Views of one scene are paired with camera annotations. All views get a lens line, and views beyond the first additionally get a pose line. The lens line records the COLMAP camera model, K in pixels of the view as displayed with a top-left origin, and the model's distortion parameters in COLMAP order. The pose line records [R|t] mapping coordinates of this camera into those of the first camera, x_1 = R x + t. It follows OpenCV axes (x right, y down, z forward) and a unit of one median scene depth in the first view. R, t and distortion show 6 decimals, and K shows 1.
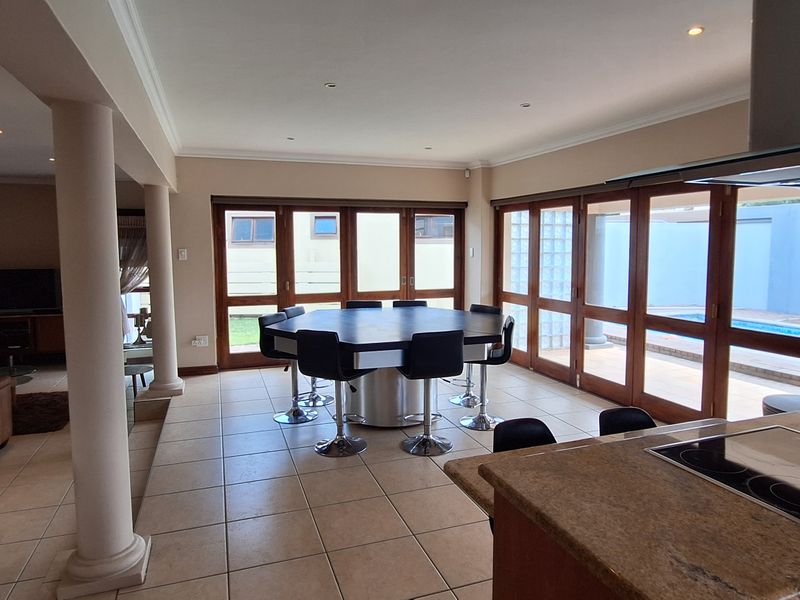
lens RADIAL K [[516.7, 0, 407.9], [0, 516.7, 298.1], [0, 0, 1]] dist [-0.027269, 0.018612]
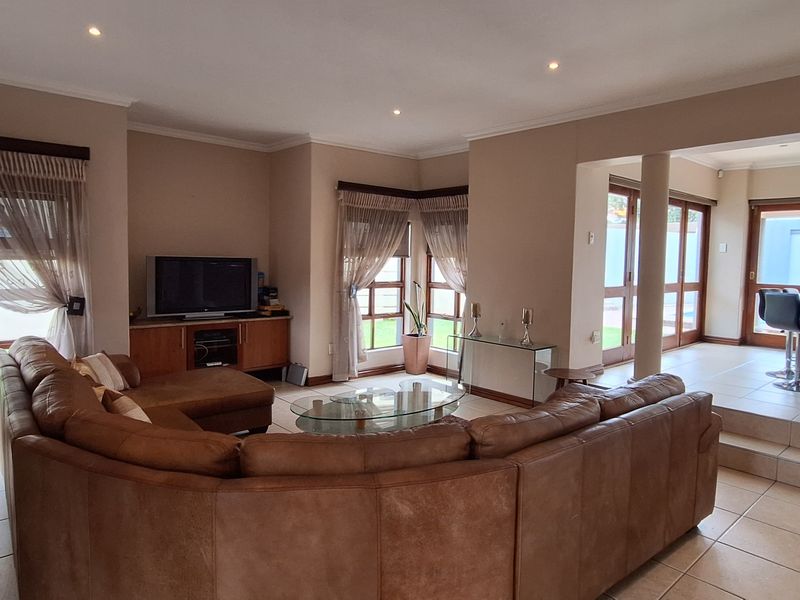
lens RADIAL K [[516.7, 0, 406.7], [0, 516.7, 289.5], [0, 0, 1]] dist [-0.027269, 0.018612]
pose [[0.930246, -0.009864, 0.366803, -1.026114], [0.018577, 0.999623, -0.020230, 0.011751], [-0.366465, 0.025633, 0.930079, 0.282399]]
